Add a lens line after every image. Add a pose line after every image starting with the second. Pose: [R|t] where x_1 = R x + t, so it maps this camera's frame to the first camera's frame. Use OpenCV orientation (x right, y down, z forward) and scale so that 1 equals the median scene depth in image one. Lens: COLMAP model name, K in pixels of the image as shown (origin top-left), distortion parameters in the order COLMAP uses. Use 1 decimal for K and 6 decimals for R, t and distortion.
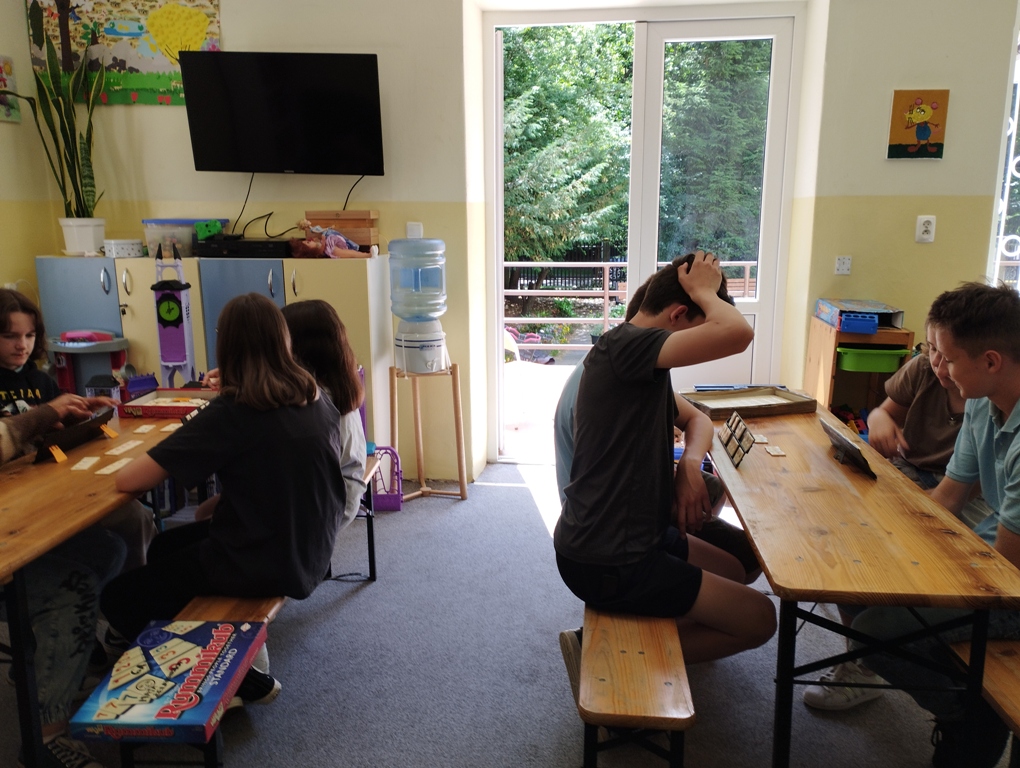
lens RADIAL K [[848.9, 0, 510.0], [0, 848.9, 384.0], [0, 0, 1]] dist [0.112141, -0.142965]
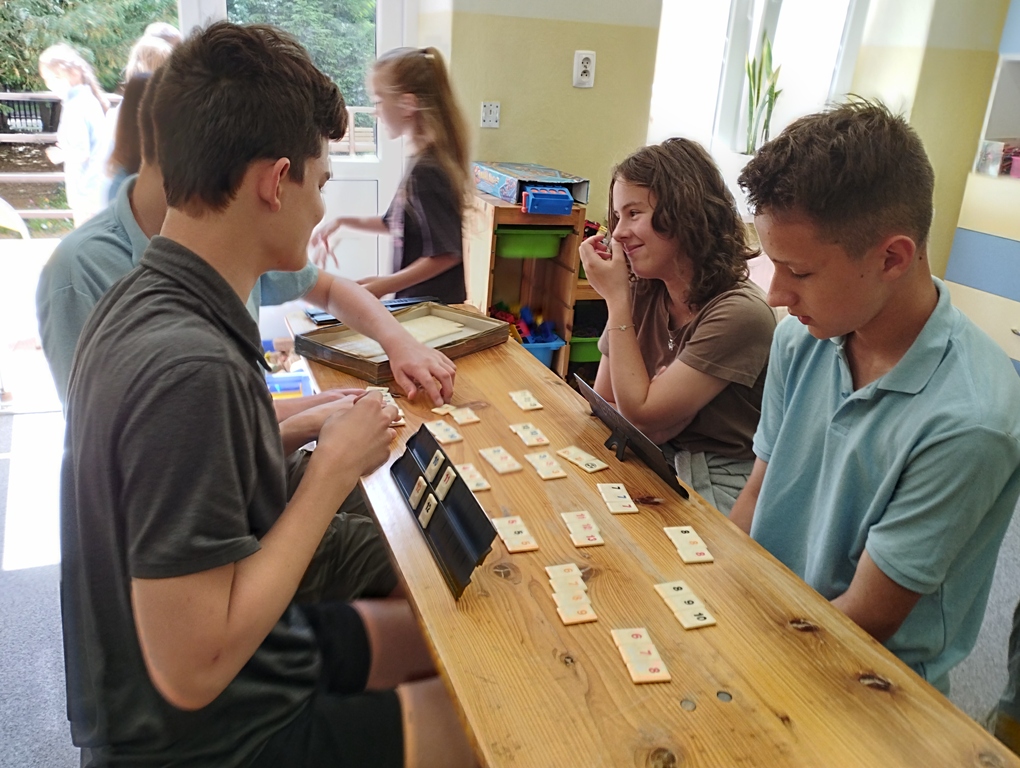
lens RADIAL K [[868.2, 0, 521.0], [0, 868.2, 367.5], [0, 0, 1]] dist [0.108188, -0.145479]
pose [[0.893536, -0.101169, 0.437445, 0.057966], [0.036226, 0.987352, 0.154350, -0.038774], [-0.447528, -0.122070, 0.885899, 0.299295]]
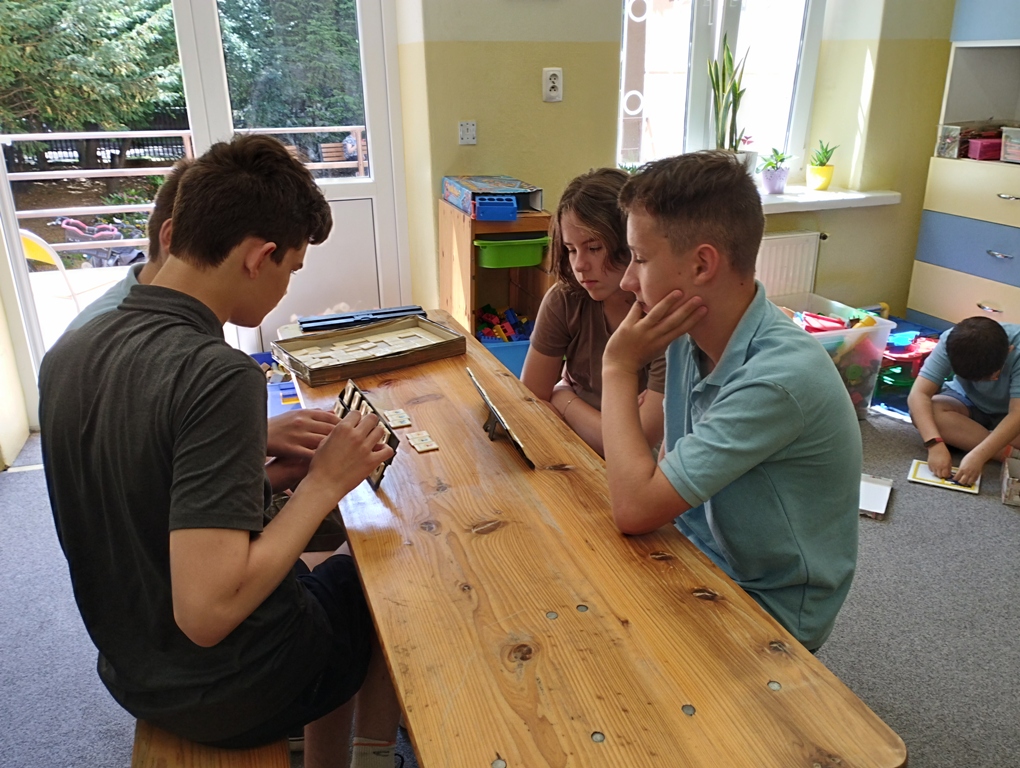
lens RADIAL K [[848.9, 0, 510.0], [0, 848.9, 384.0], [0, 0, 1]] dist [0.112141, -0.142965]
pose [[0.907328, -0.154082, 0.391172, 0.073475], [0.092468, 0.980775, 0.171846, -0.041788], [-0.410130, -0.119750, 0.904131, 0.233323]]
